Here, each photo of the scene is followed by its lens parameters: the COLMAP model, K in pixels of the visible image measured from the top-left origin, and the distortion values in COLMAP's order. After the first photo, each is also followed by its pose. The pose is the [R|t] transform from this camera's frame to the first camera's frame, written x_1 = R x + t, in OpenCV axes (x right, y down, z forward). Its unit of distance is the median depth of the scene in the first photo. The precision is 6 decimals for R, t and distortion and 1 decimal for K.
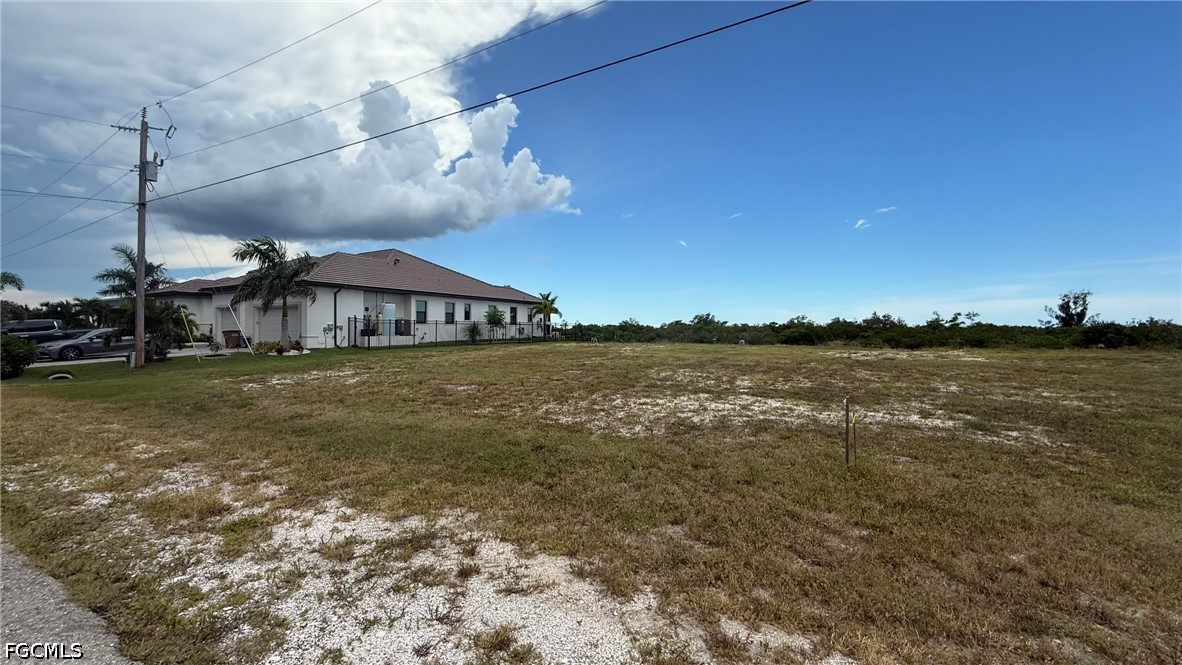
lens RADIAL K [[469.6, 0, 586.9], [0, 469.6, 335.0], [0, 0, 1]] dist [0.001653, -0.000401]
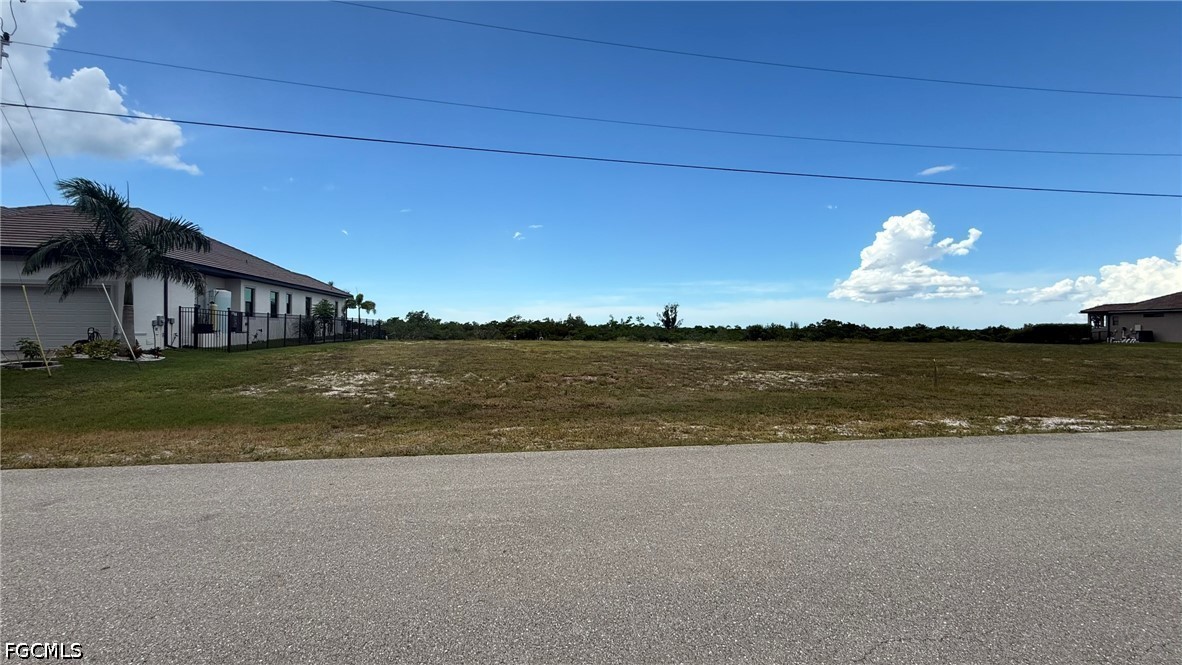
lens RADIAL K [[469.6, 0, 589.8], [0, 469.6, 329.2], [0, 0, 1]] dist [0.001653, -0.000401]
pose [[0.776964, 0.006644, 0.629510, -0.468703], [-0.002279, 0.999967, -0.007741, 0.000481], [-0.629541, 0.004580, 0.776954, 0.050288]]
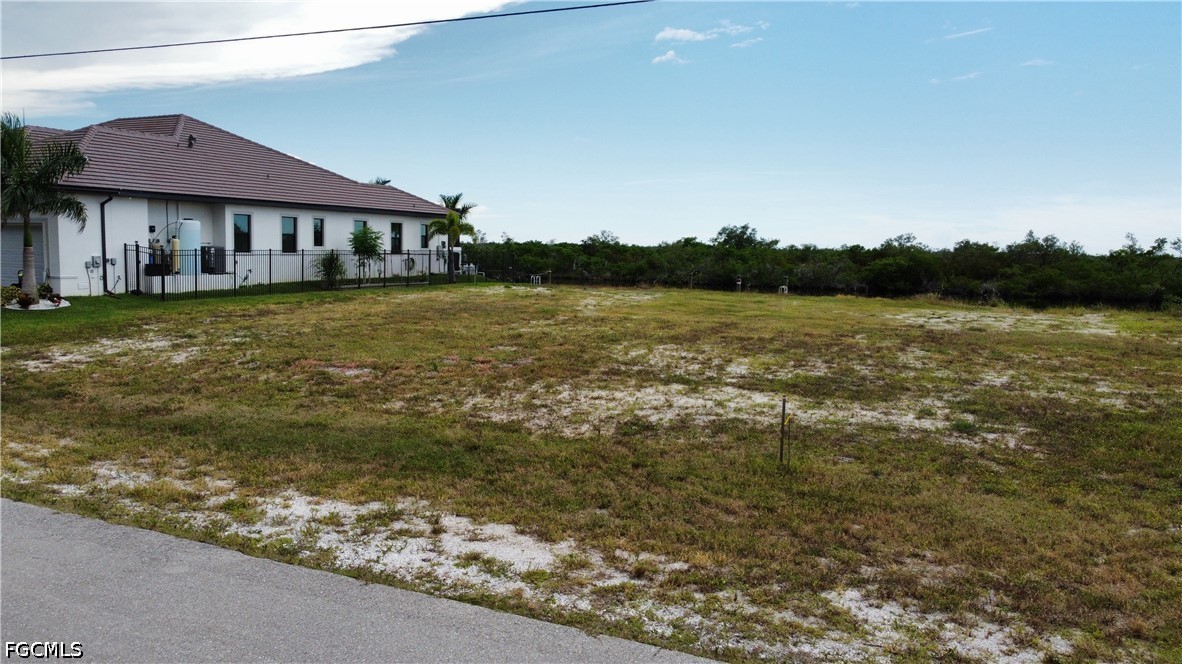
lens RADIAL K [[895.4, 0, 589.1], [0, 895.4, 336.1], [0, 0, 1]] dist [0.006353, -0.006908]
pose [[0.996989, 0.013610, 0.076336, -0.003313], [-0.020484, 0.995731, 0.090003, -0.035551], [-0.074785, -0.091296, 0.993012, -0.187248]]
